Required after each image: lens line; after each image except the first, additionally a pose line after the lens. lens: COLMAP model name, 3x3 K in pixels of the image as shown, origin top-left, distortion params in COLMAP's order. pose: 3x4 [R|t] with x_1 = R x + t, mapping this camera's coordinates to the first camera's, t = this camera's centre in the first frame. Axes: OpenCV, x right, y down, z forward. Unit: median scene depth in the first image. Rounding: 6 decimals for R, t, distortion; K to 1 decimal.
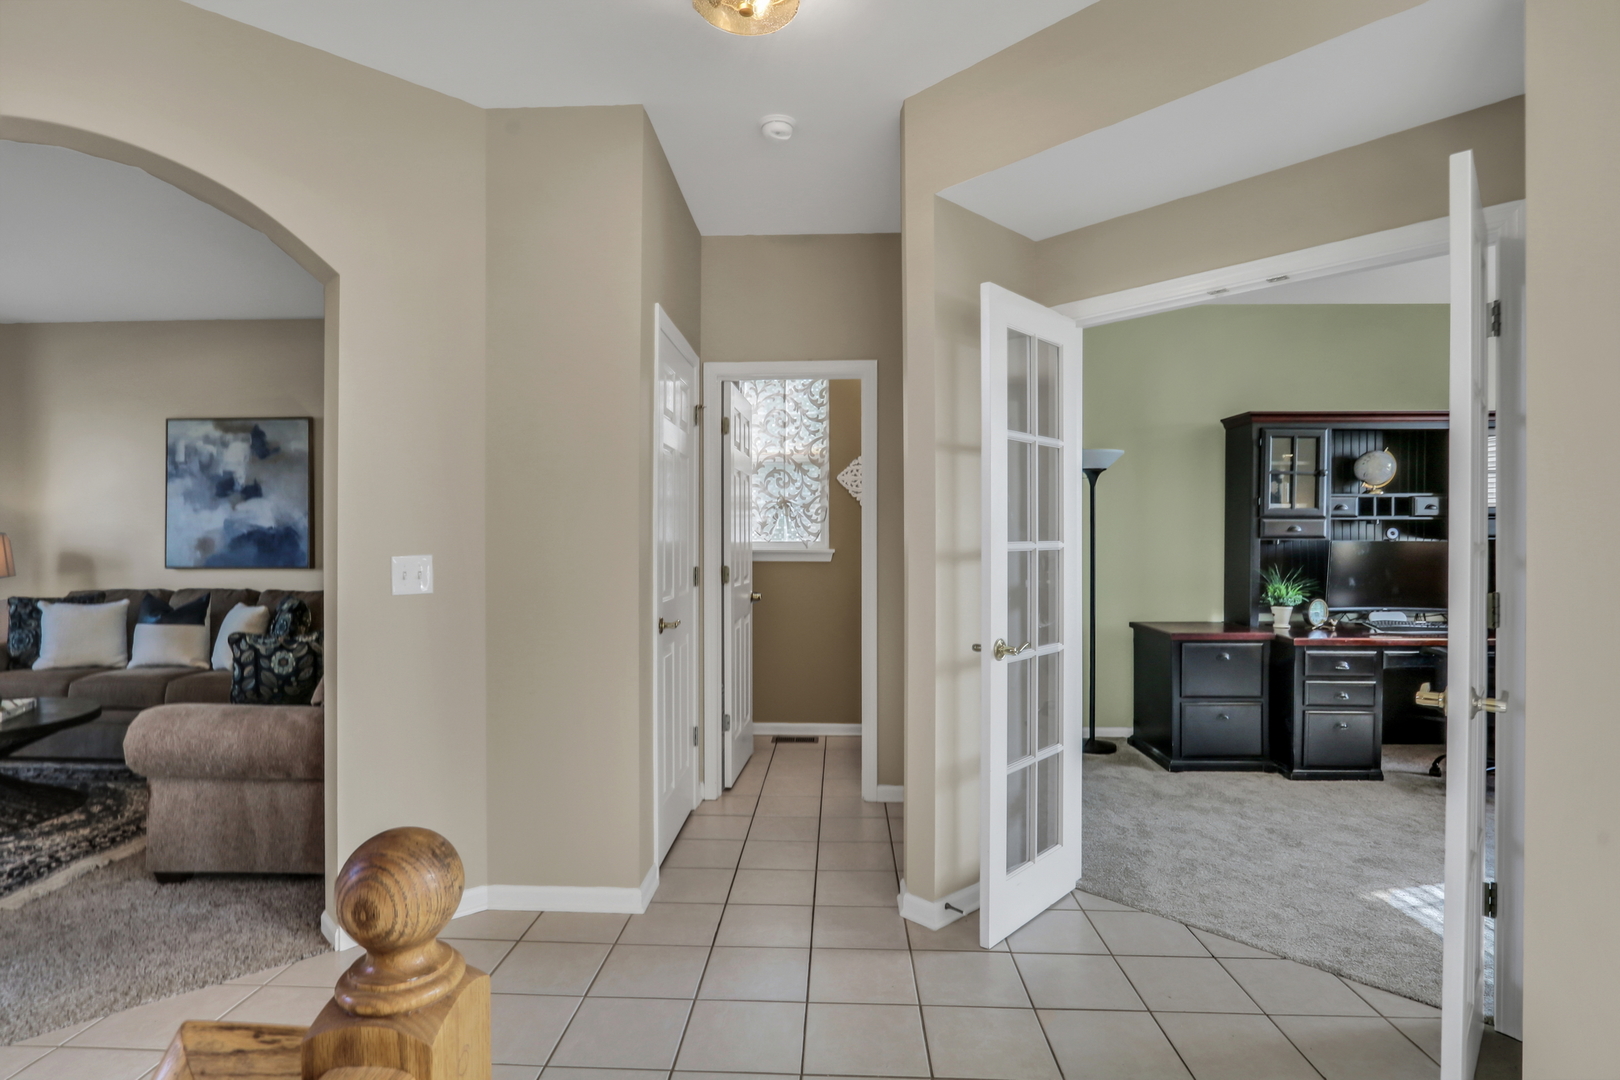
lens RADIAL K [[829.8, 0, 804.5], [0, 829.8, 542.6], [0, 0, 1]] dist [-0.005772, -0.000839]
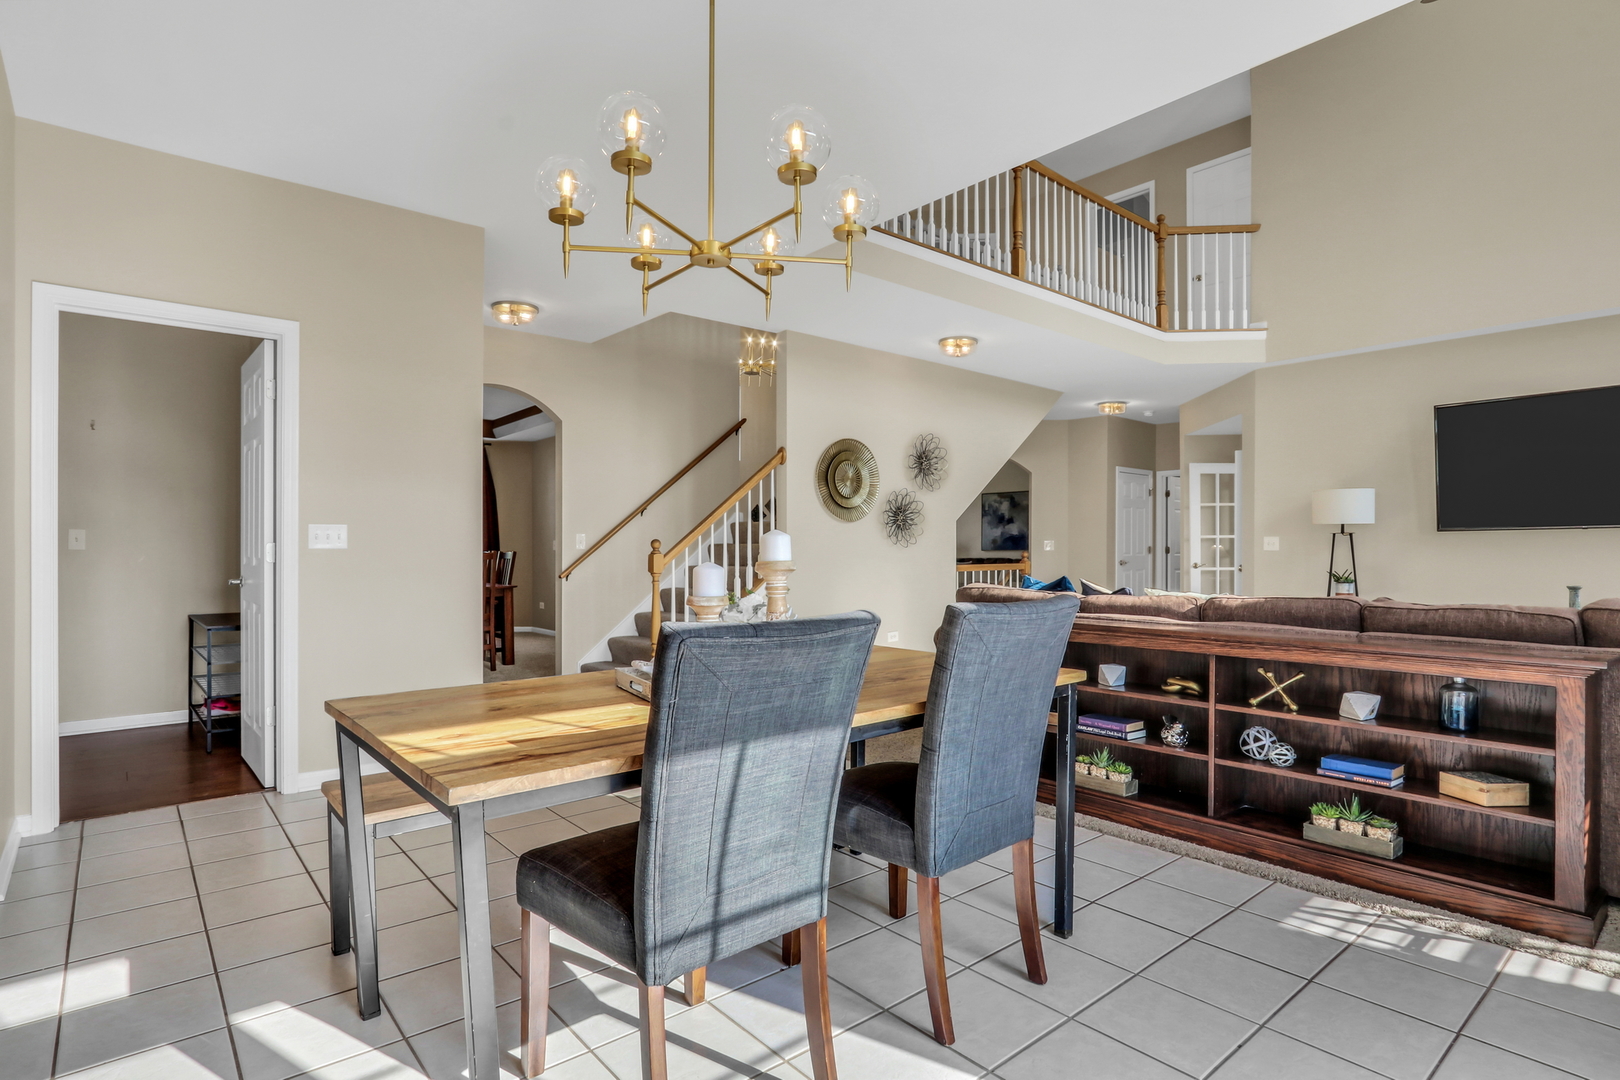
lens RADIAL K [[829.8, 0, 805.3], [0, 829.8, 544.2], [0, 0, 1]] dist [-0.005772, -0.000839]
pose [[0.682901, -0.002105, -0.730508, 0.785188], [-0.003774, 0.999972, -0.006409, 0.030224], [0.730501, 0.007134, 0.682874, -1.232655]]
